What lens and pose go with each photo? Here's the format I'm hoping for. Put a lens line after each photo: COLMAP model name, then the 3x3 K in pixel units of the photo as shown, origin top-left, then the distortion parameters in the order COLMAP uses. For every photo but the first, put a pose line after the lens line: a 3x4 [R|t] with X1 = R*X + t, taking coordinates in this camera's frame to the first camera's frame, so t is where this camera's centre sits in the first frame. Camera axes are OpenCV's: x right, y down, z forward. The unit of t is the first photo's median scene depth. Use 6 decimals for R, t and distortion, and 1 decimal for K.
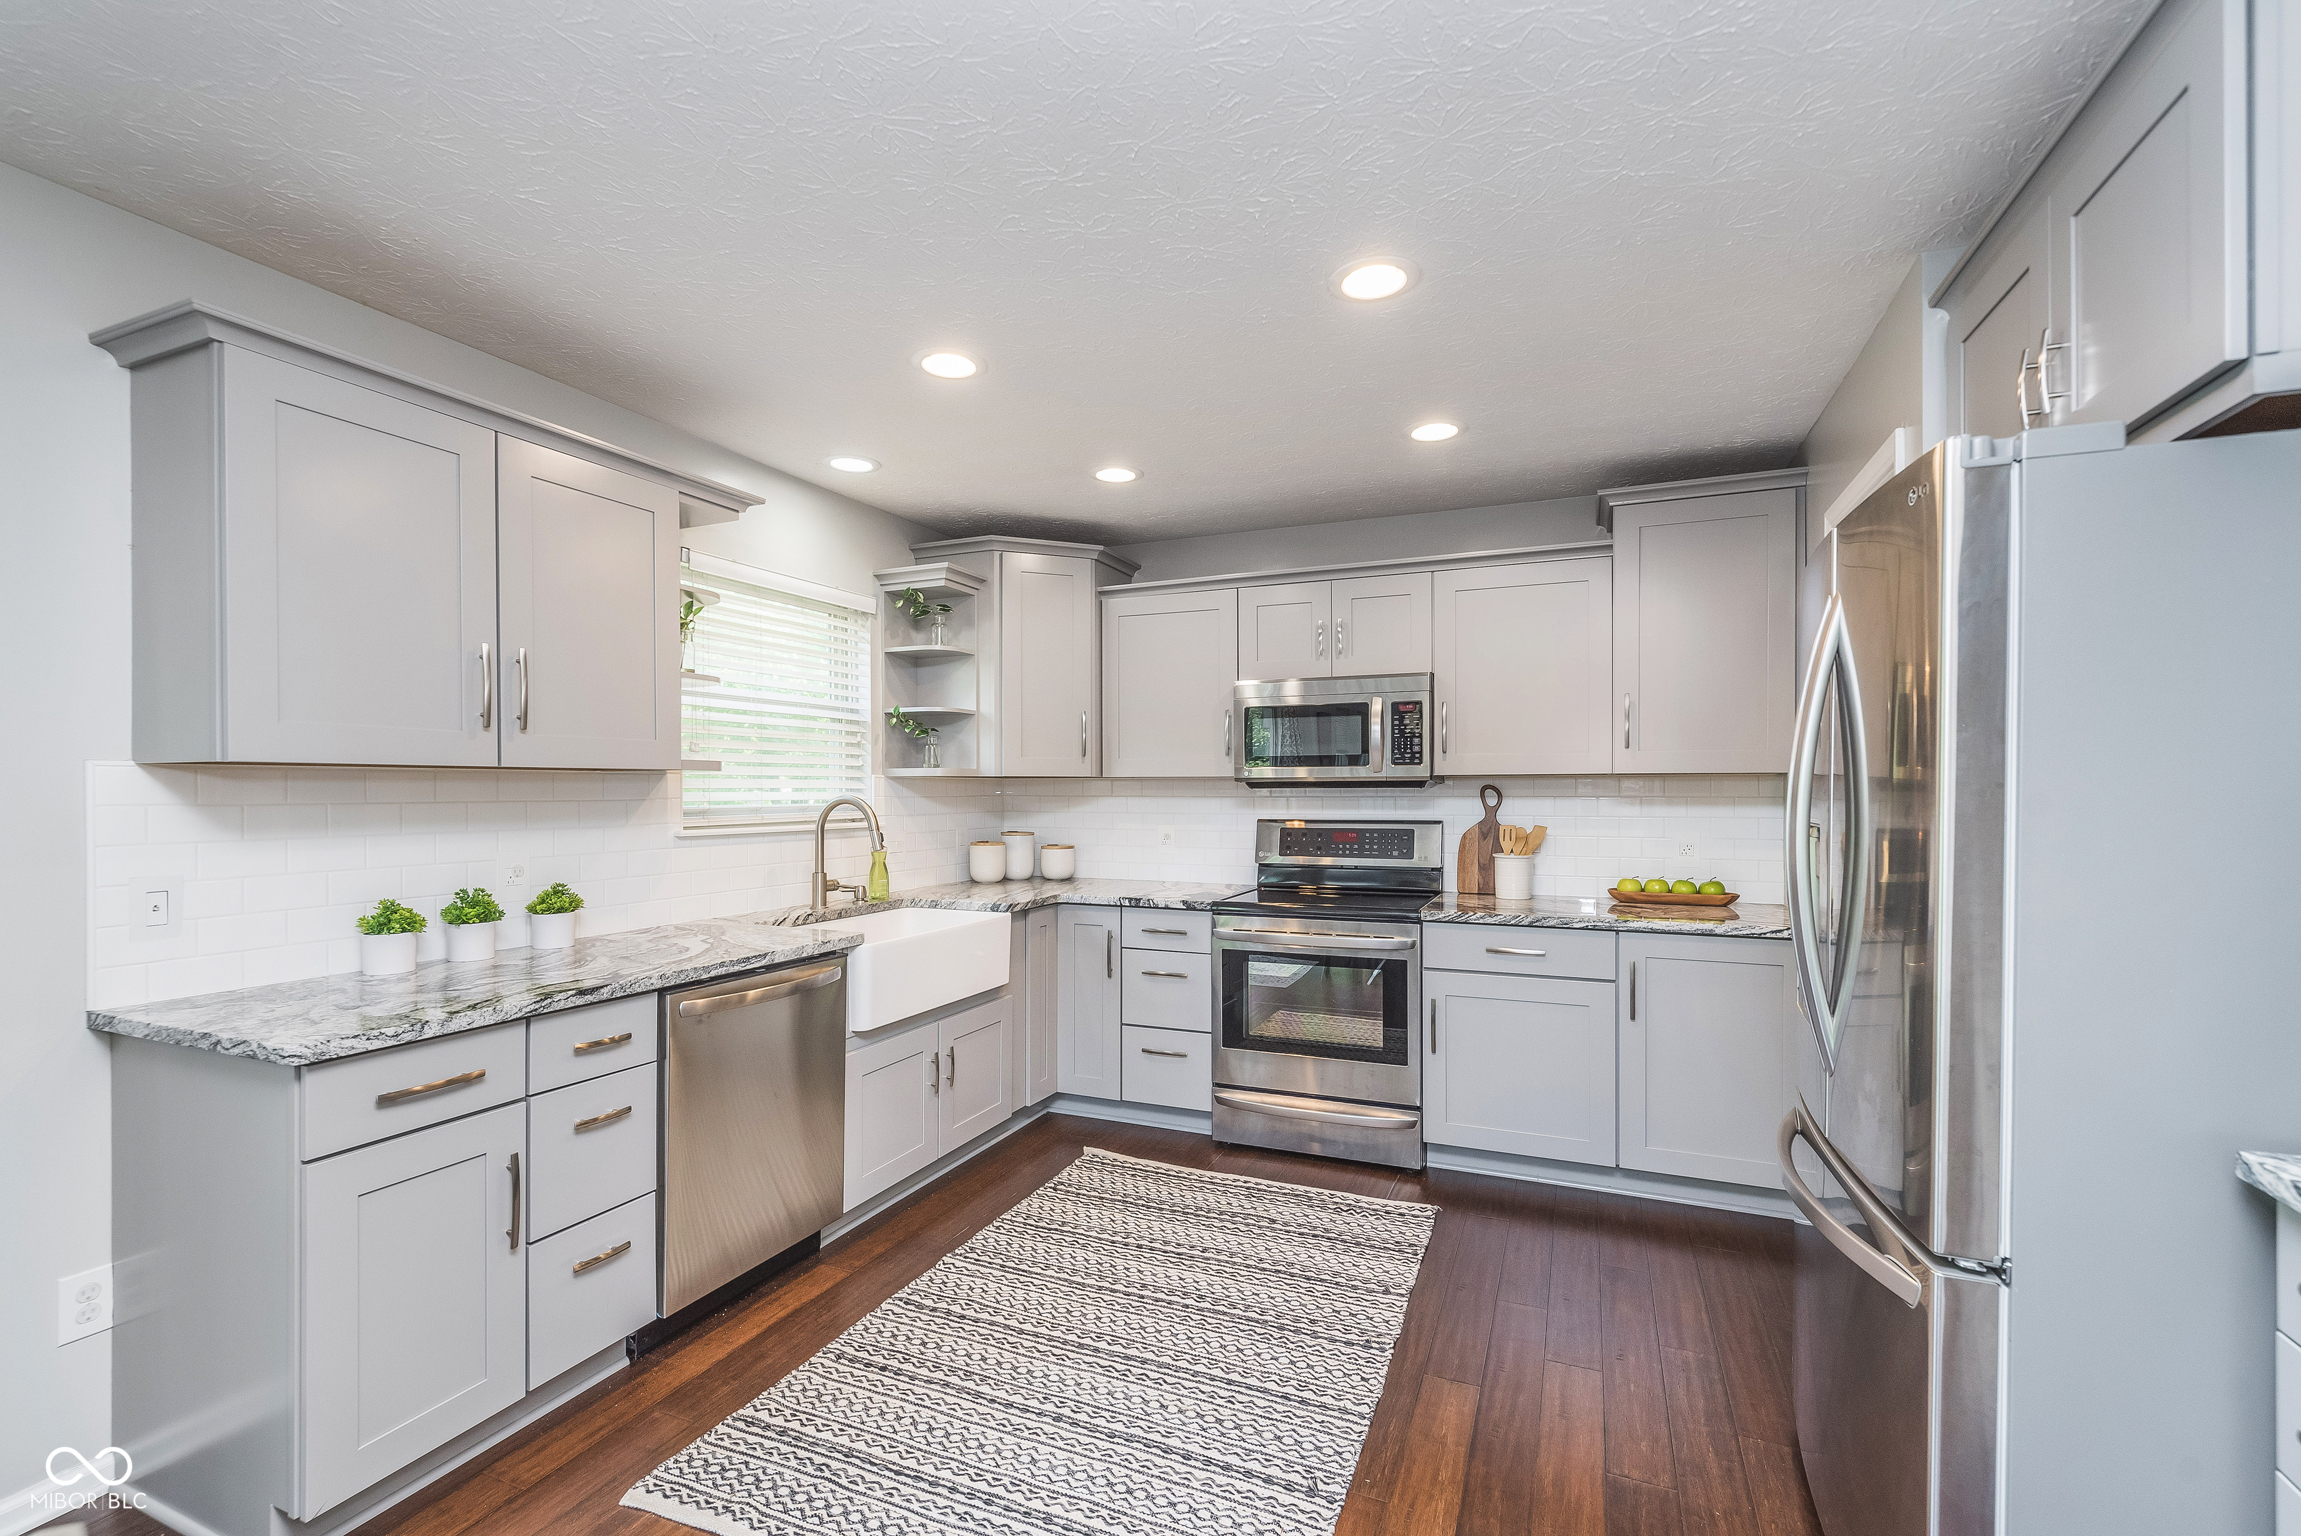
lens RADIAL K [[988.6, 0, 1149.1], [0, 988.6, 790.0], [0, 0, 1]] dist [0.003256, 0.000705]
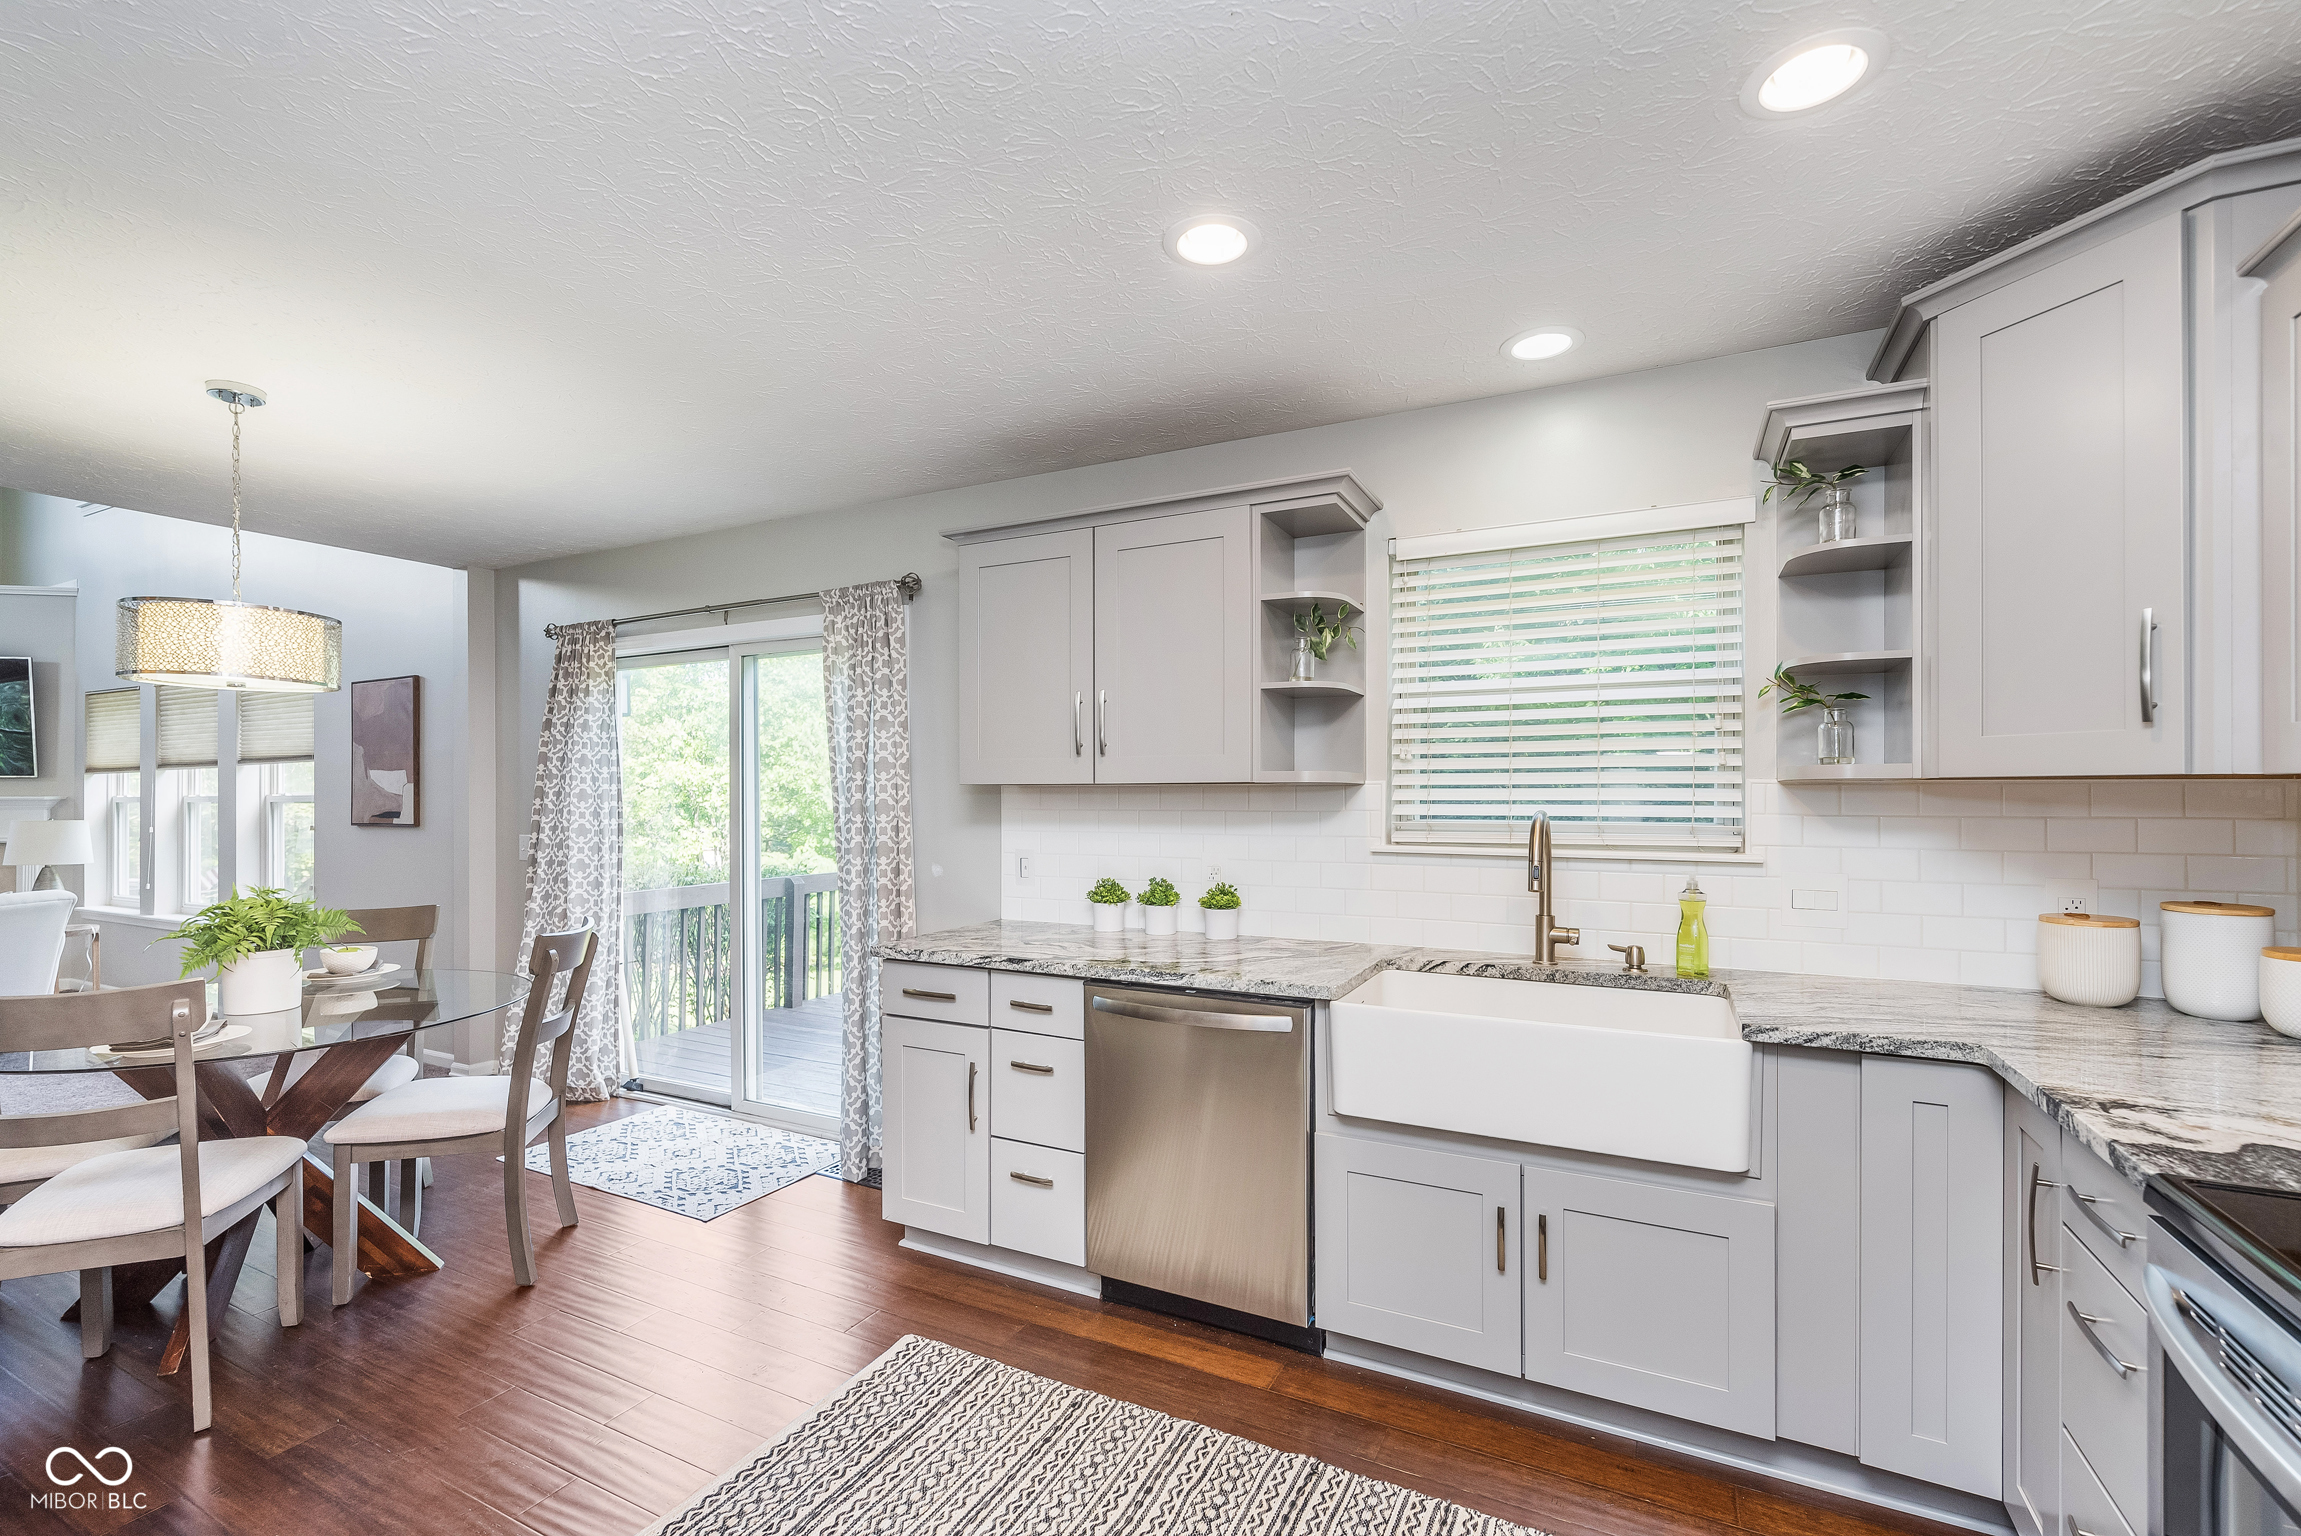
lens RADIAL K [[988.6, 0, 1149.1], [0, 988.6, 790.0], [0, 0, 1]] dist [0.003256, 0.000705]
pose [[-0.059509, -0.000759, -0.998227, 0.393853], [0.001062, 0.999999, -0.000823, -0.008471], [0.998227, -0.001109, -0.059508, 0.707171]]
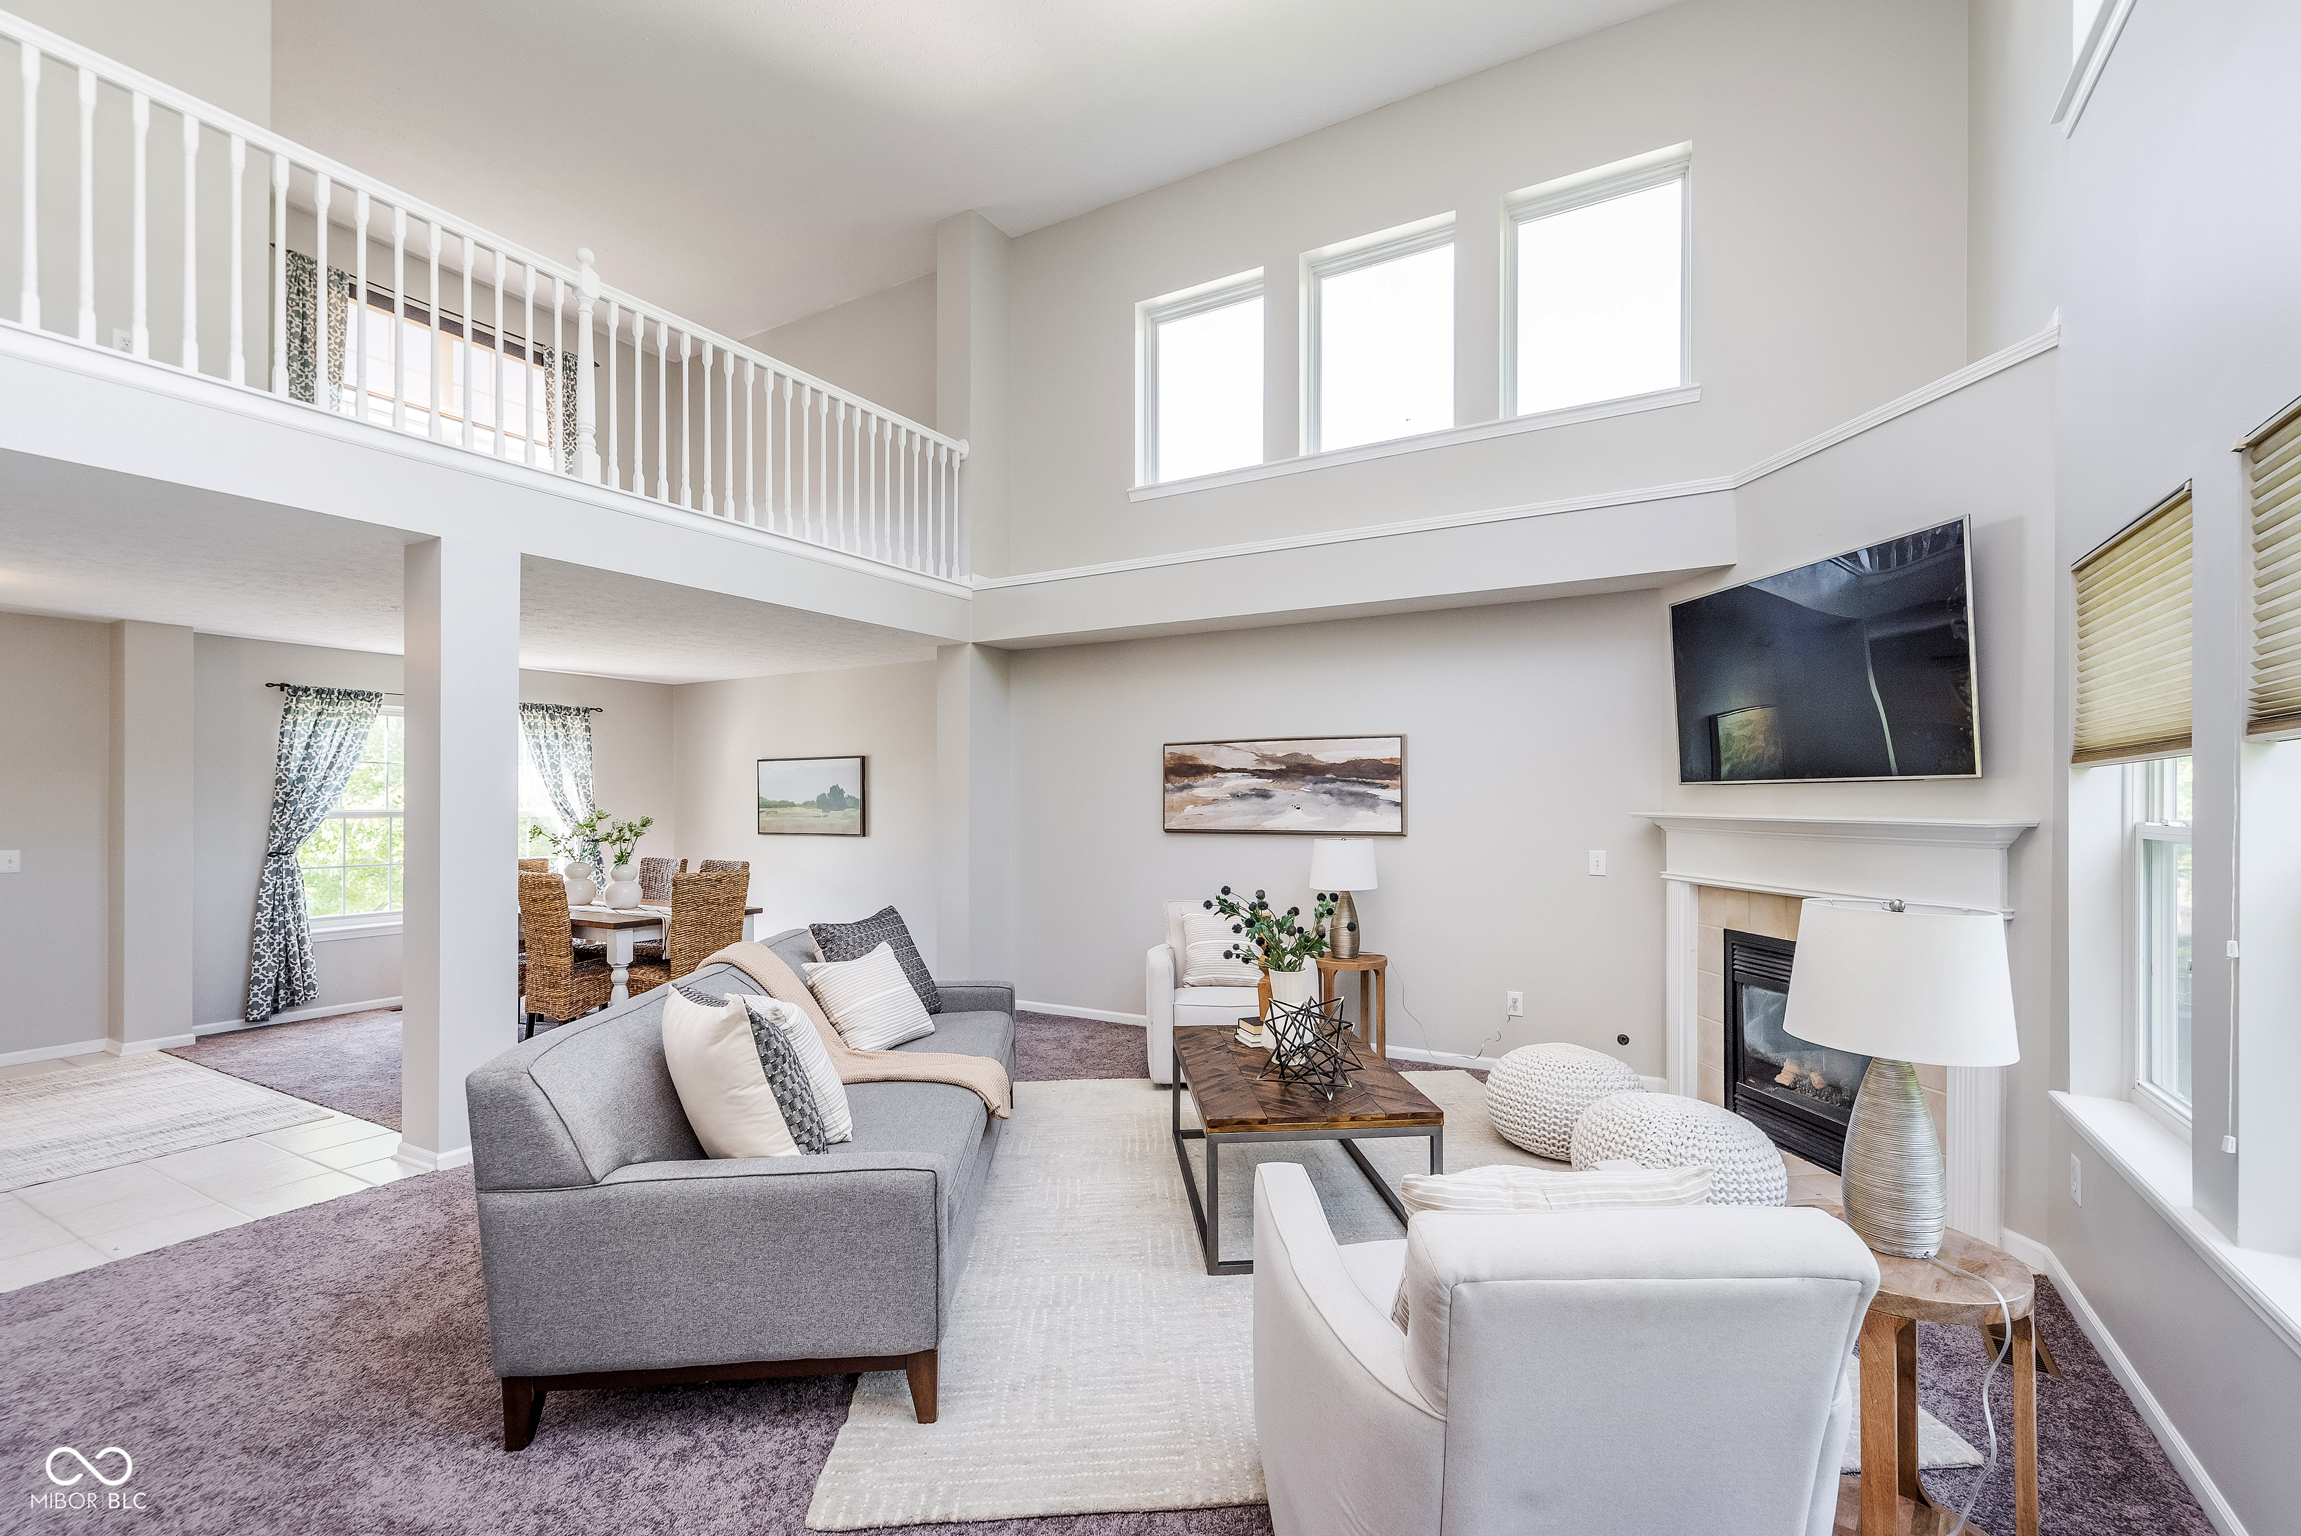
lens RADIAL K [[994.4, 0, 1173.3], [0, 994.4, 797.9], [0, 0, 1]] dist [-0.002065, -0.000732]
pose [[-0.994568, 0.002716, 0.104049, -0.765203], [0.002895, 0.999995, 0.001568, -0.022175], [-0.104044, 0.001861, -0.994571, -0.603401]]
